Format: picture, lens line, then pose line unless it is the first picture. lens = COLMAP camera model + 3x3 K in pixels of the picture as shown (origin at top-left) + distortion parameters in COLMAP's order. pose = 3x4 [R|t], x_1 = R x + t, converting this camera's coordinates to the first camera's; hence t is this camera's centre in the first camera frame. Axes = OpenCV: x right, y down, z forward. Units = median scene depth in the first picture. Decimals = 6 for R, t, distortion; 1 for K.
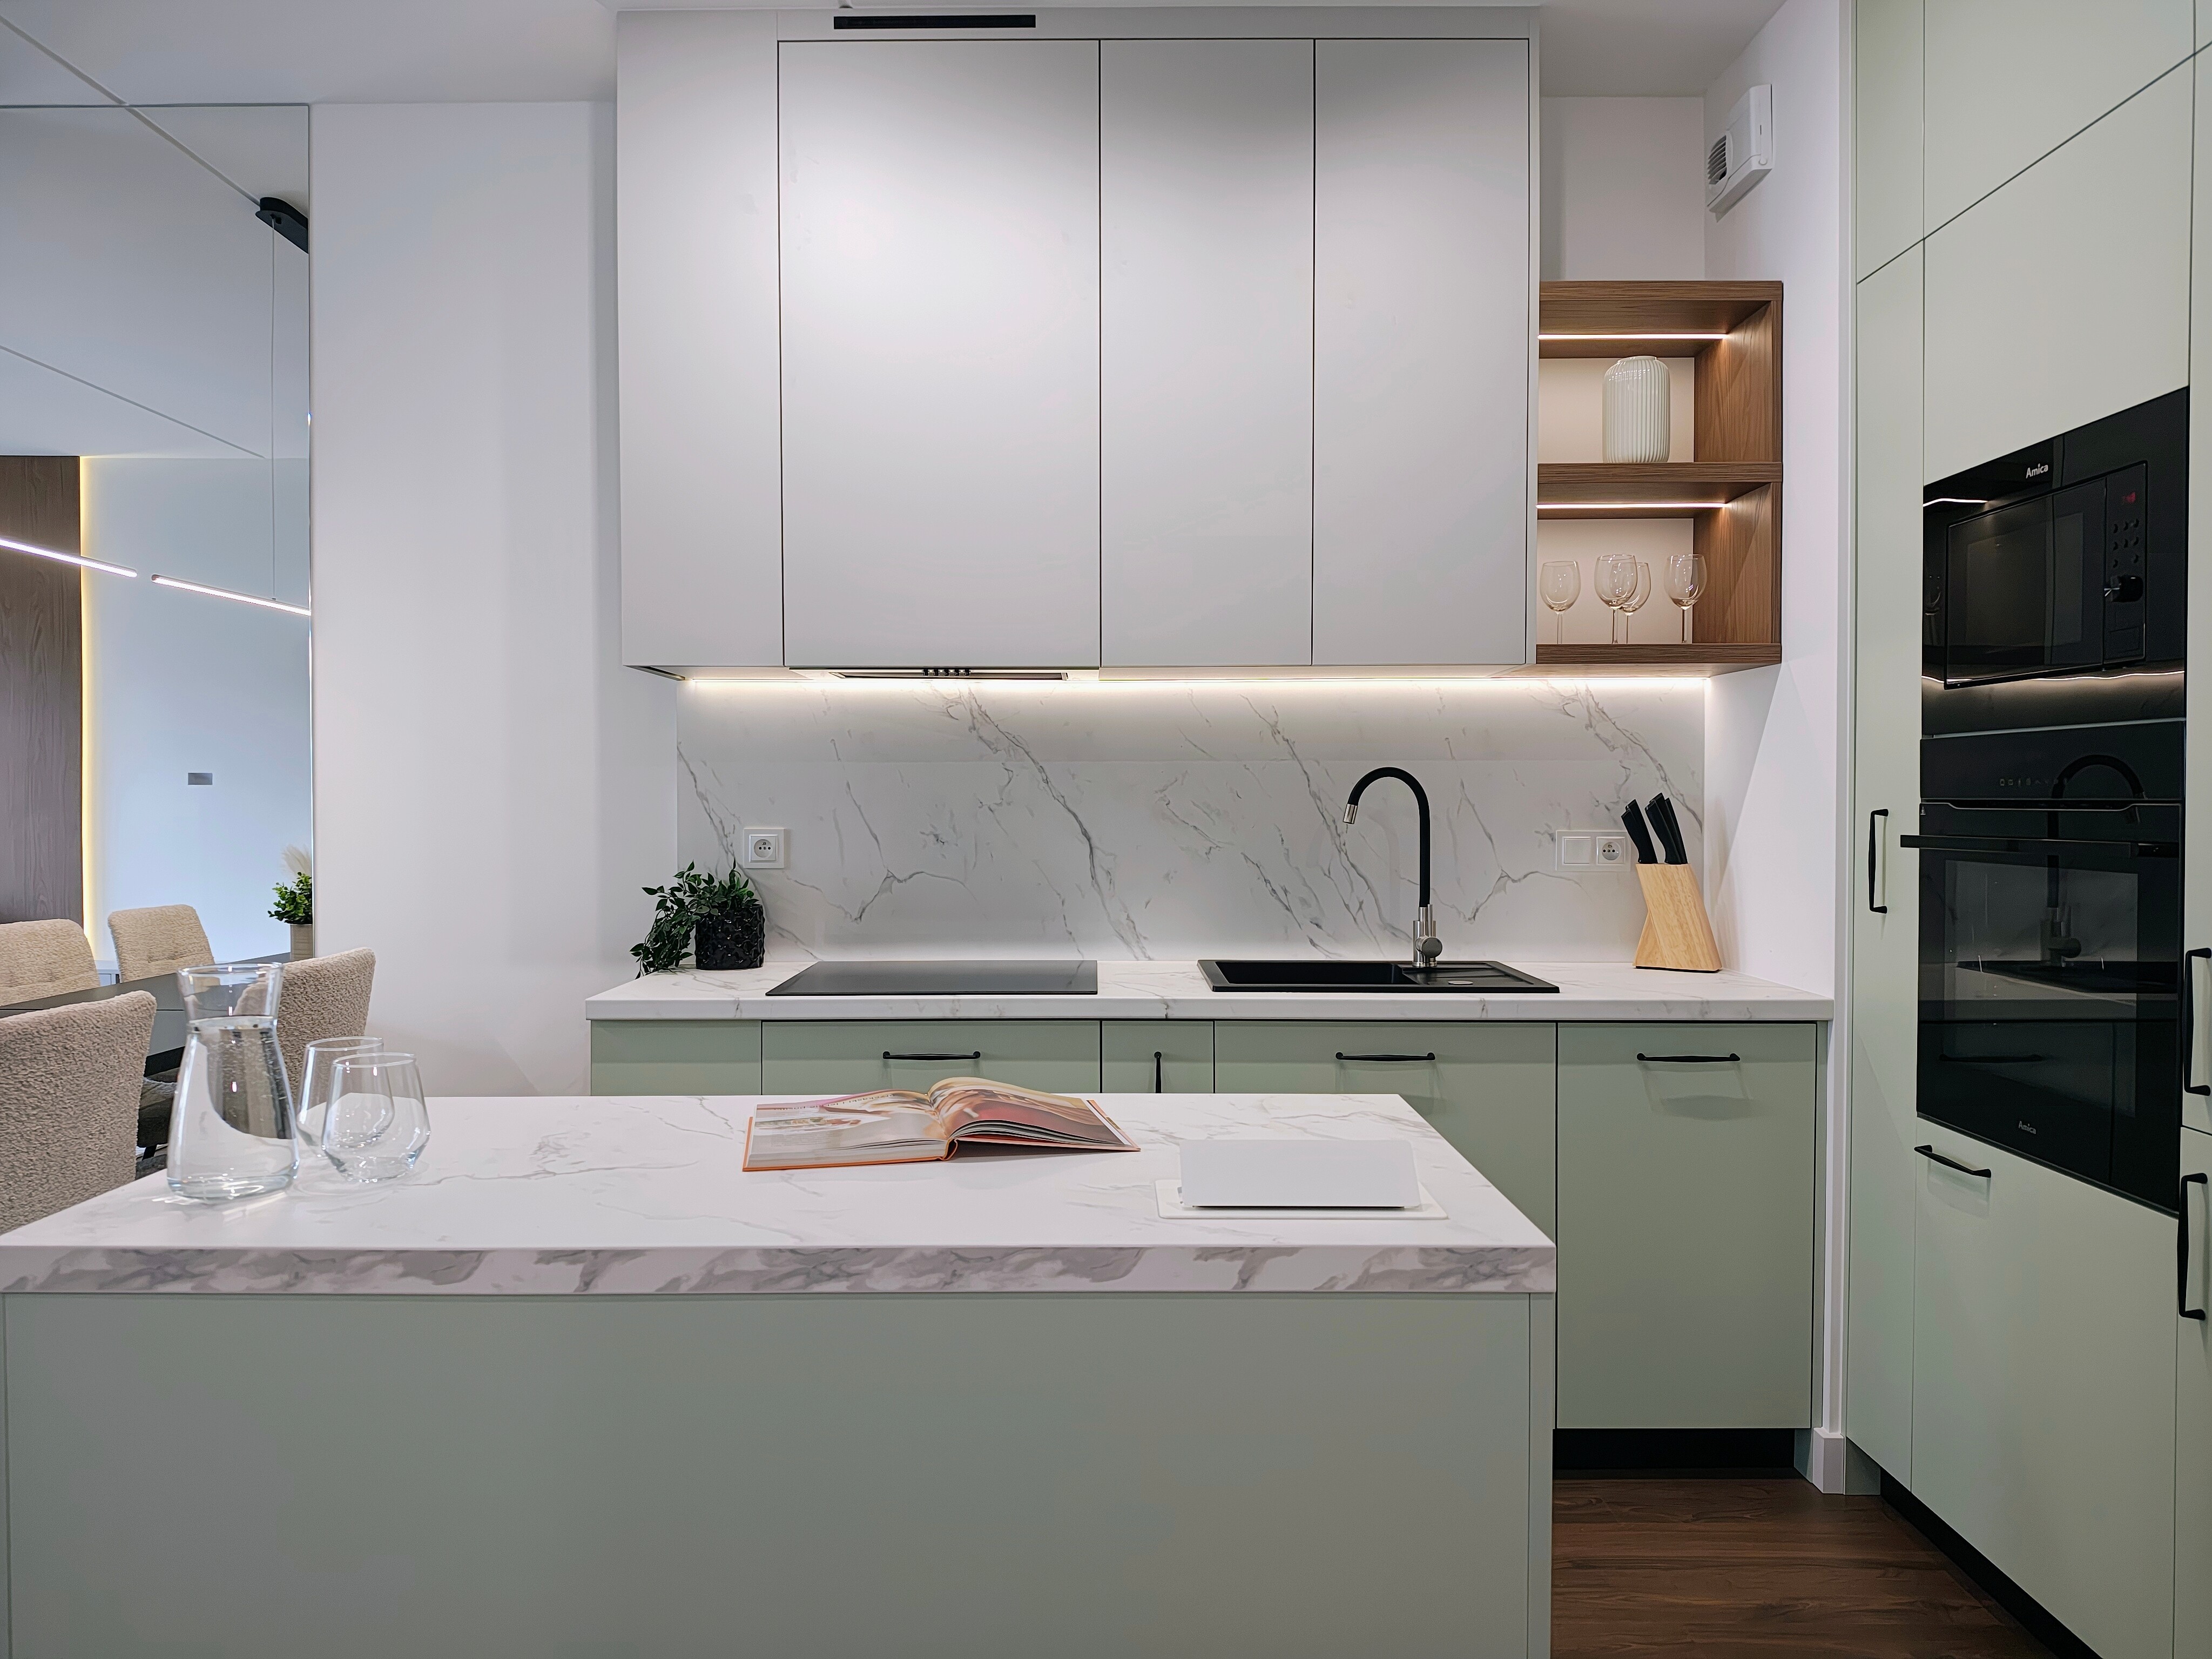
lens RADIAL K [[1515.9, 0, 1106.0], [0, 1515.9, 829.5], [0, 0, 1]] dist [0.094454, -0.189352]
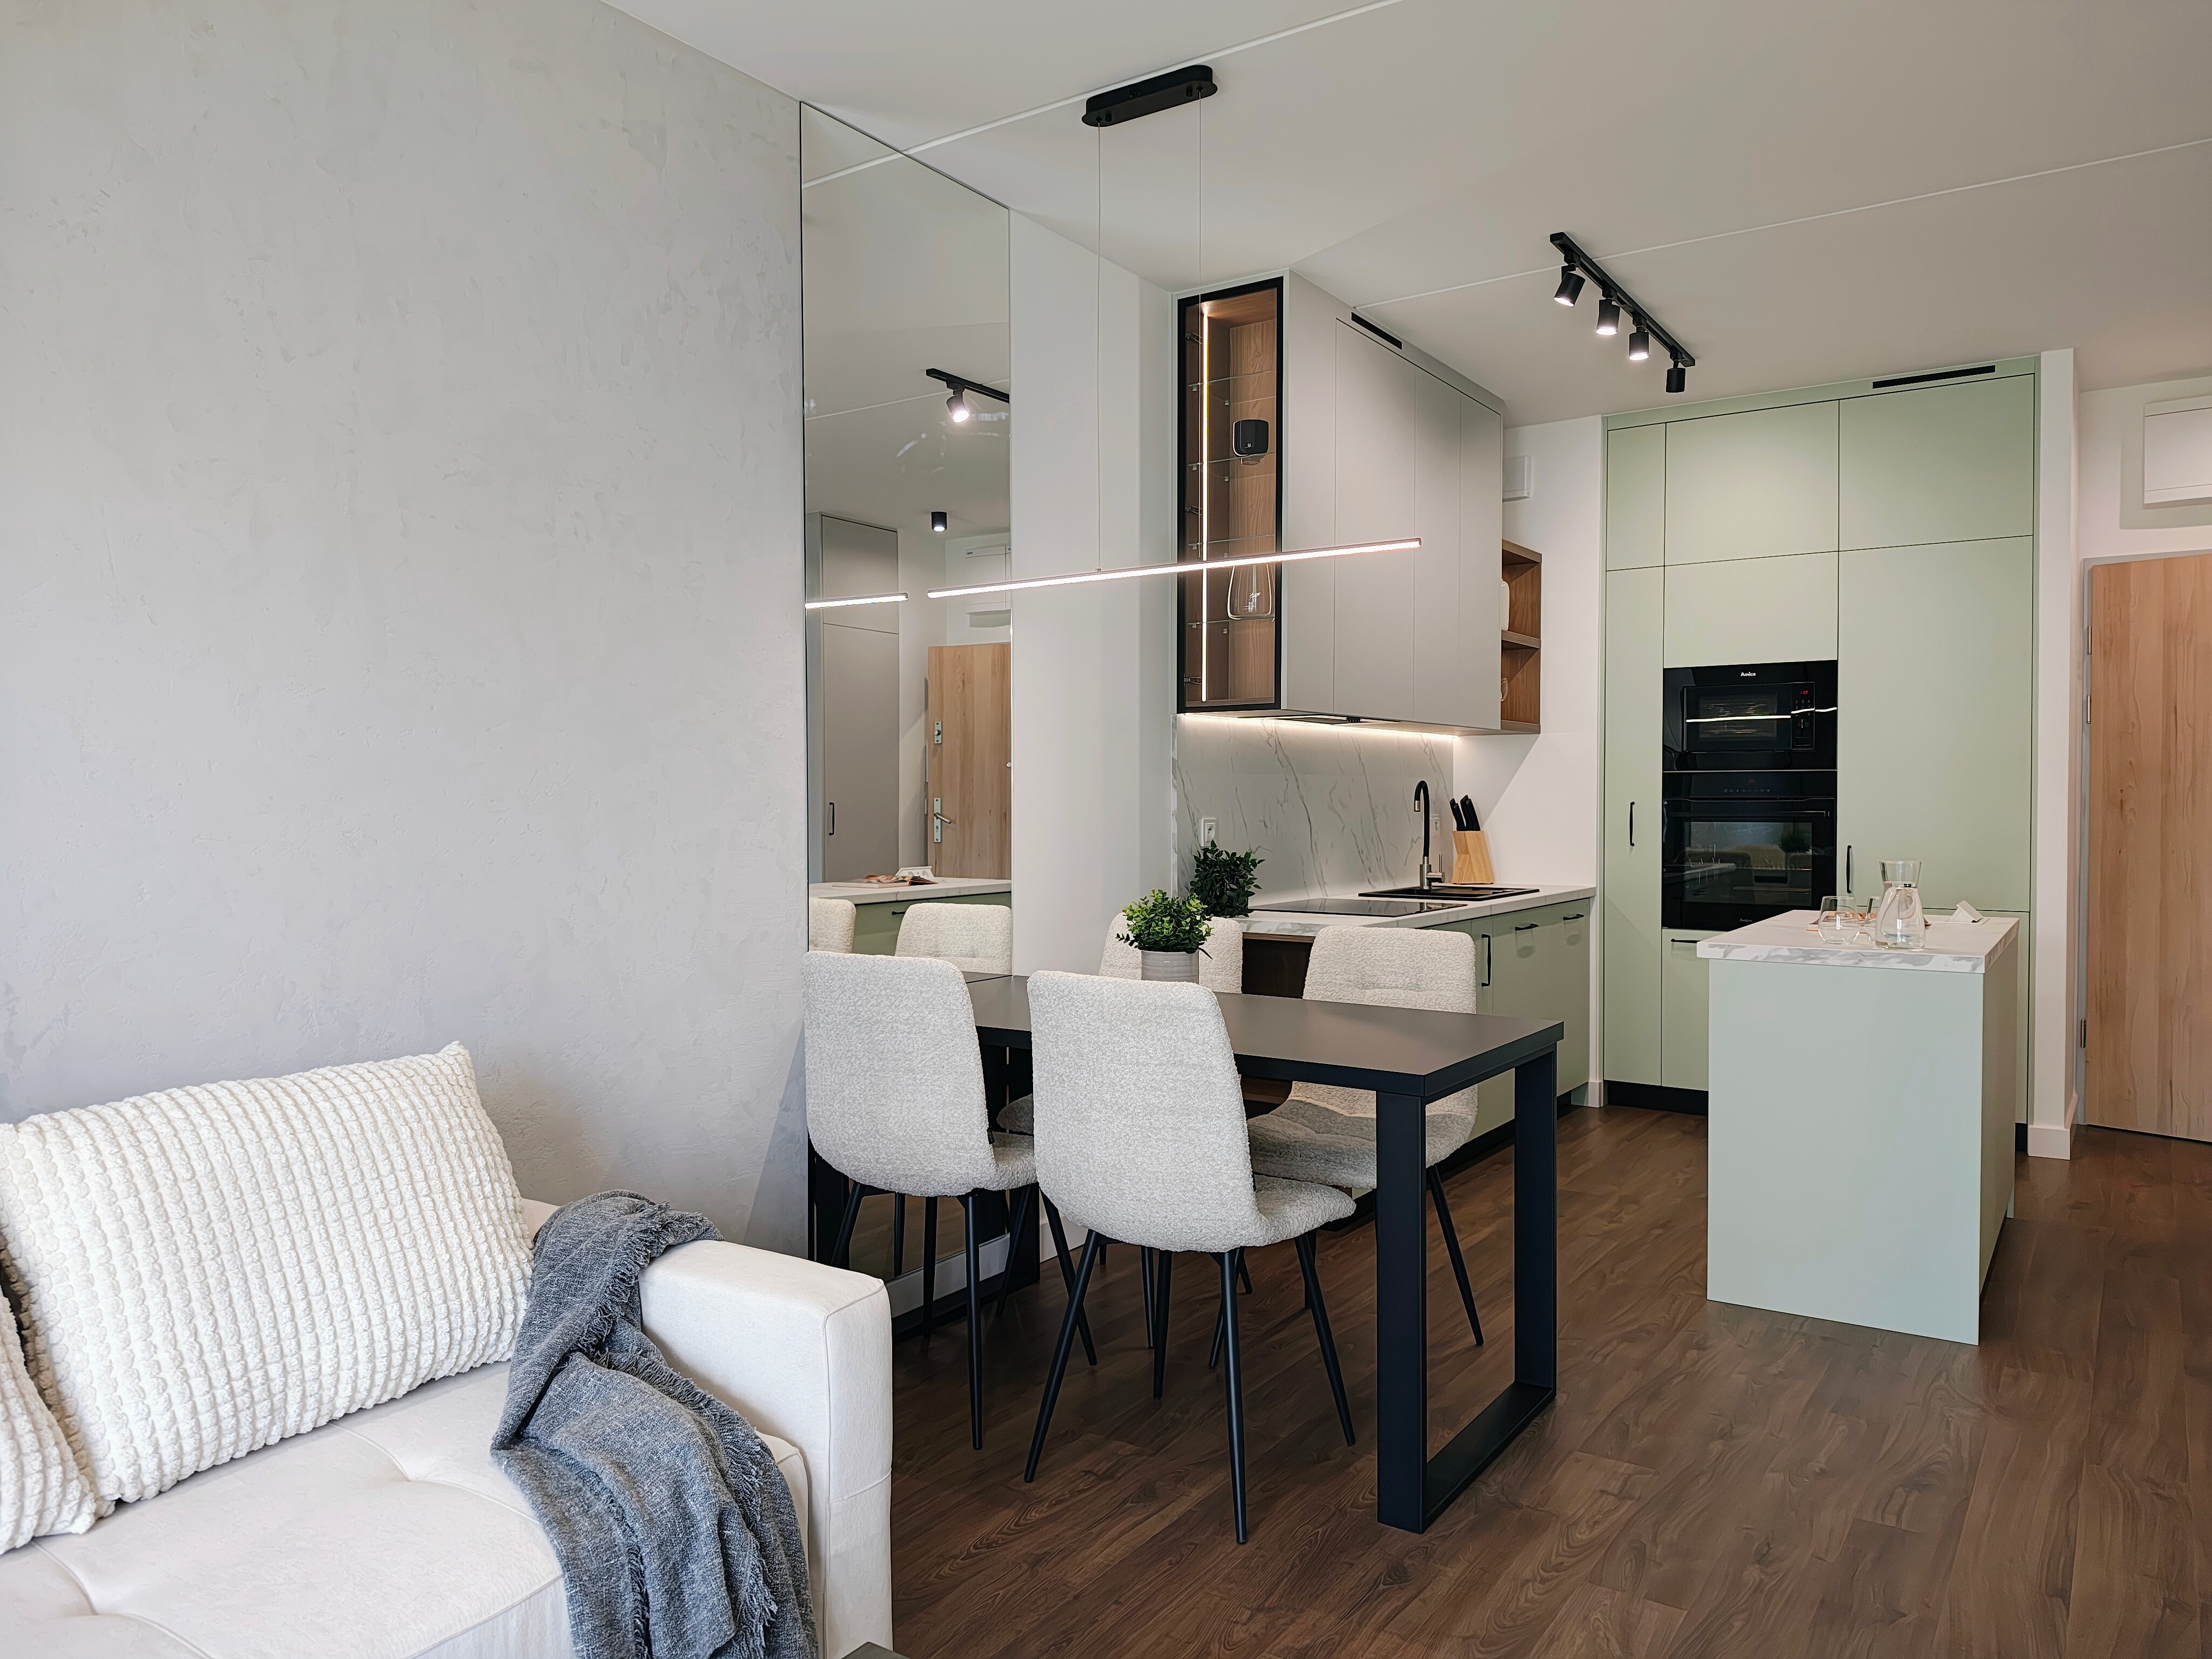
lens RADIAL K [[1515.9, 0, 1106.0], [0, 1515.9, 829.5], [0, 0, 1]] dist [0.094454, -0.189352]
pose [[0.562418, -0.017177, 0.826675, -1.587946], [0.018040, 0.999801, 0.008501, -0.004730], [-0.826656, 0.010132, 0.562616, 0.299802]]
